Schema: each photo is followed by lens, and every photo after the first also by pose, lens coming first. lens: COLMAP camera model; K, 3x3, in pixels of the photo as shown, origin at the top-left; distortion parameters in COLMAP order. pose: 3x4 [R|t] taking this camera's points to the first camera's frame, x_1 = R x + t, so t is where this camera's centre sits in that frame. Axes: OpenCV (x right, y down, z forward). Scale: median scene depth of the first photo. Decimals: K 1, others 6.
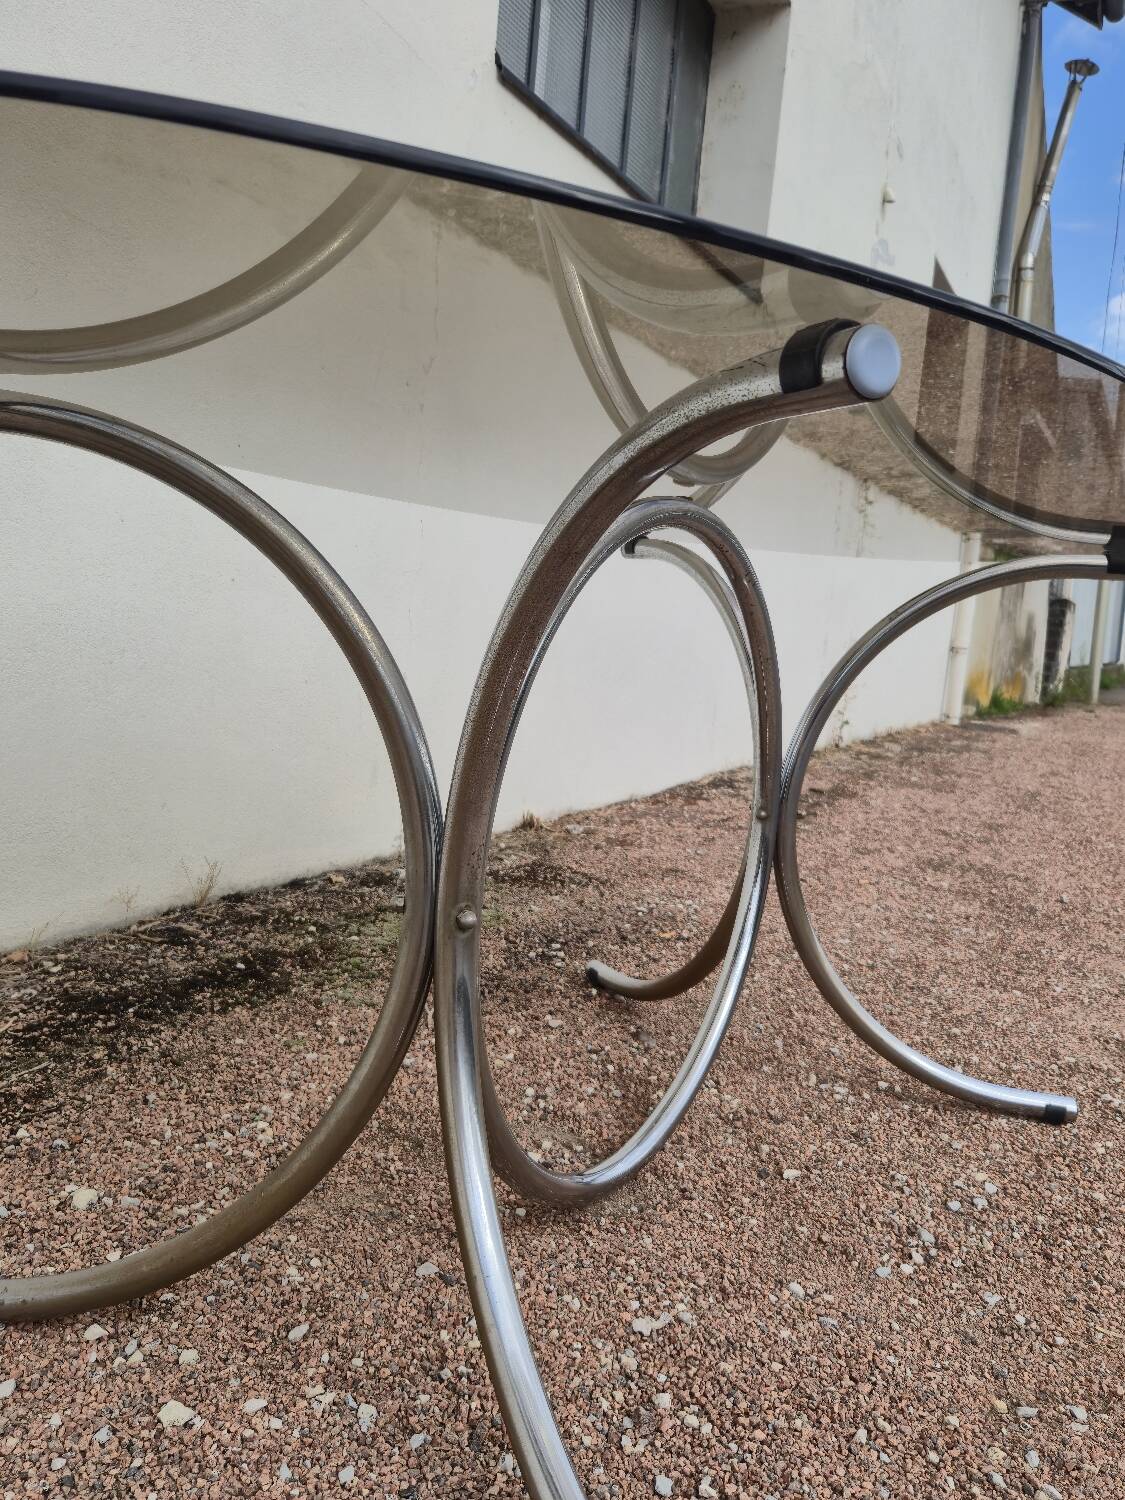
lens RADIAL K [[1155.0, 0, 567.2], [0, 1155.0, 739.0], [0, 0, 1]] dist [0.054163, -0.040608]
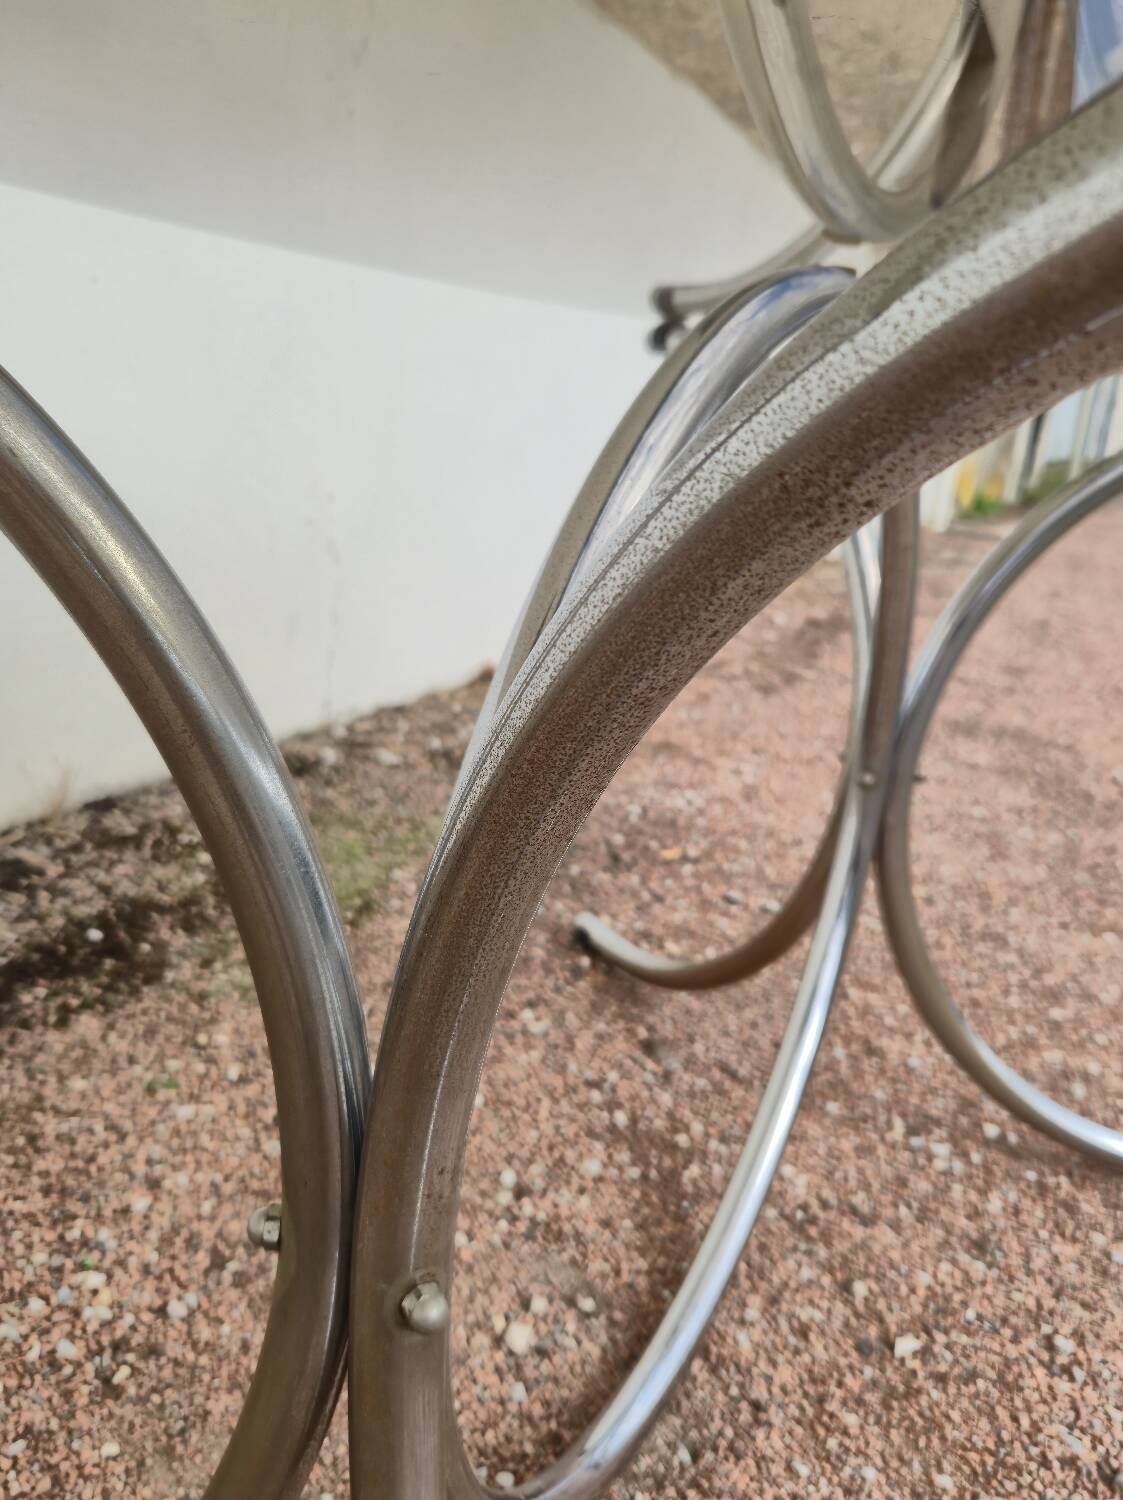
lens RADIAL K [[1212.9, 0, 573.1], [0, 1212.9, 751.4], [0, 0, 1]] dist [0.055754, -0.060000]
pose [[0.998664, 0.018003, 0.048445, -0.025480], [-0.026406, 0.983525, 0.178835, -0.054737], [-0.044427, -0.179875, 0.982686, 0.257286]]
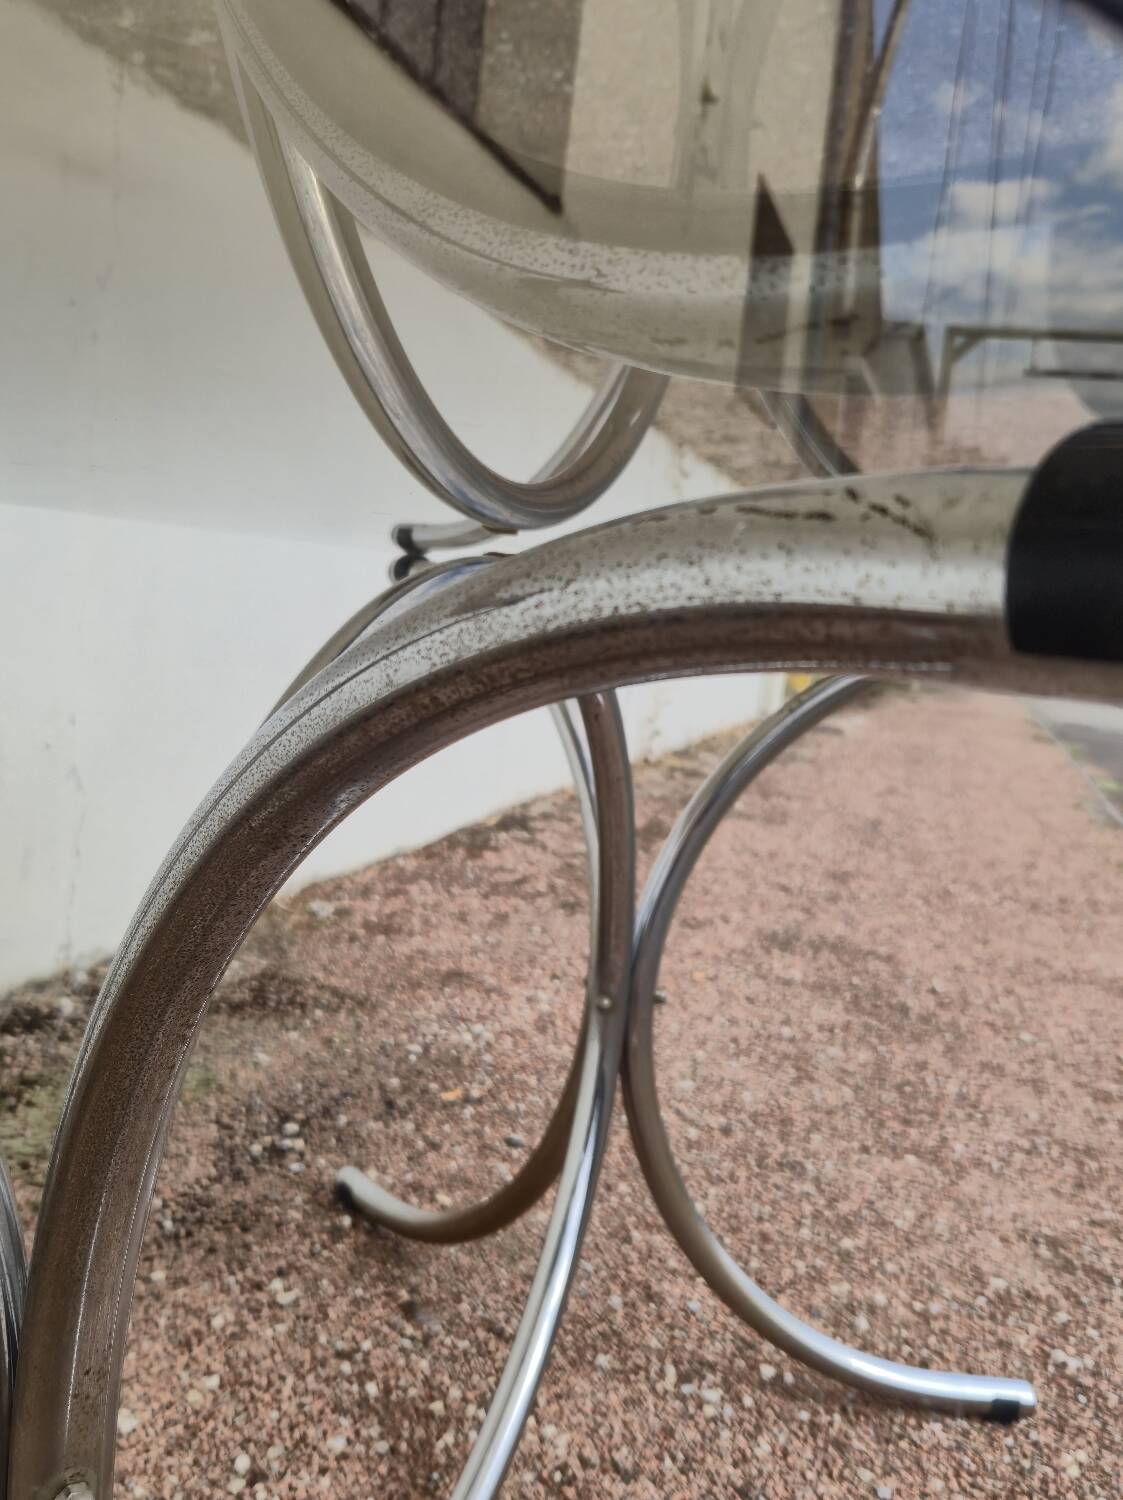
lens RADIAL K [[1393.2, 0, 560.6], [0, 1393.2, 748.9], [0, 0, 1]] dist [0.036113, 0.000000]
pose [[0.984782, 0.000641, 0.173792, 0.003719], [-0.003041, 0.999904, 0.013548, -0.071452], [-0.173767, -0.013871, 0.984689, 0.171435]]
